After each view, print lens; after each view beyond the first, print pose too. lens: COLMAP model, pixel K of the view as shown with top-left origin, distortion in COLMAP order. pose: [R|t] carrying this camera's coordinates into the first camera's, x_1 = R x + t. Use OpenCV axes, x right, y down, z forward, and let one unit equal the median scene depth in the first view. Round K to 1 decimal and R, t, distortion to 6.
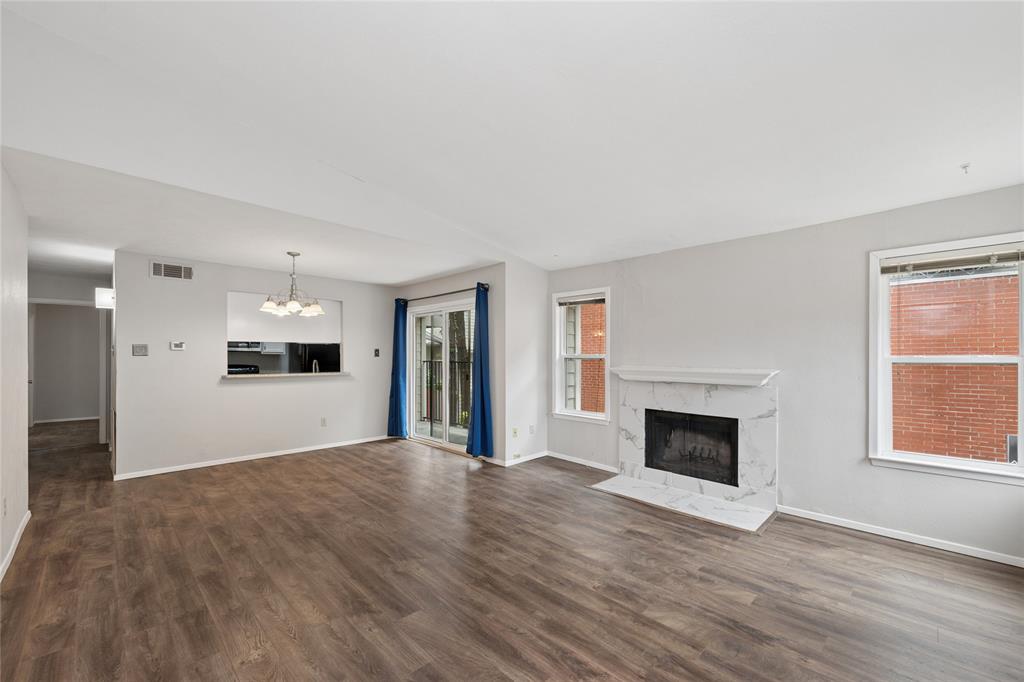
lens RADIAL K [[434.0, 0, 536.3], [0, 434.0, 353.8], [0, 0, 1]] dist [0.002478, -0.000861]
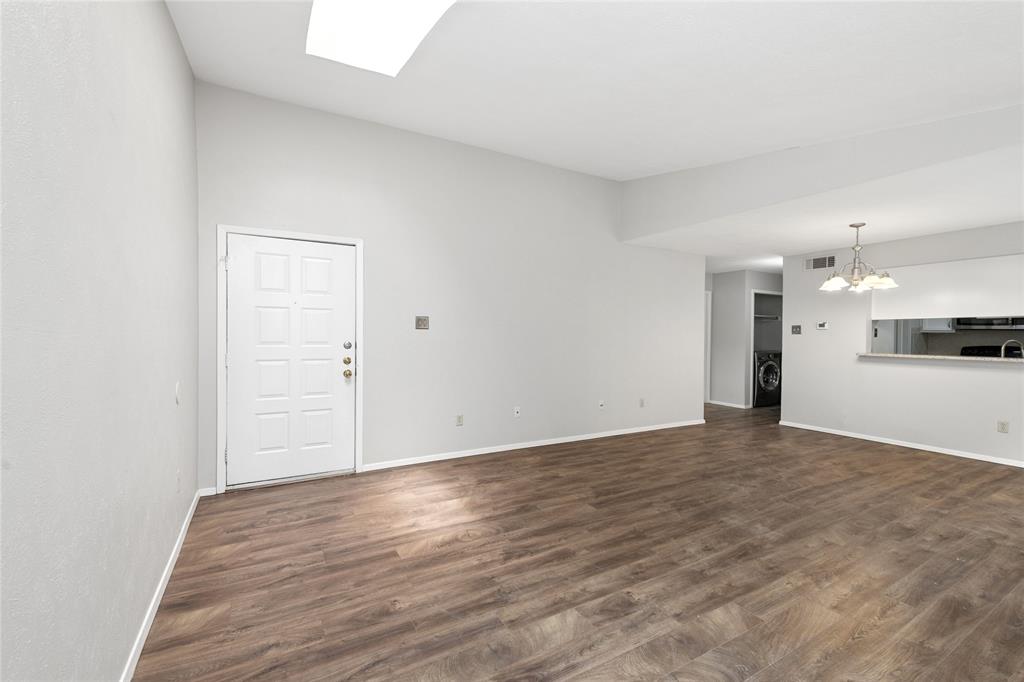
lens RADIAL K [[418.6, 0, 494.0], [0, 418.6, 340.3], [0, 0, 1]] dist [0.002832, -0.000093]
pose [[-0.329602, 0.010540, -0.944061, 0.635622], [-0.002477, 0.999925, 0.012028, 0.012392], [0.944117, 0.006303, -0.329551, 0.636635]]
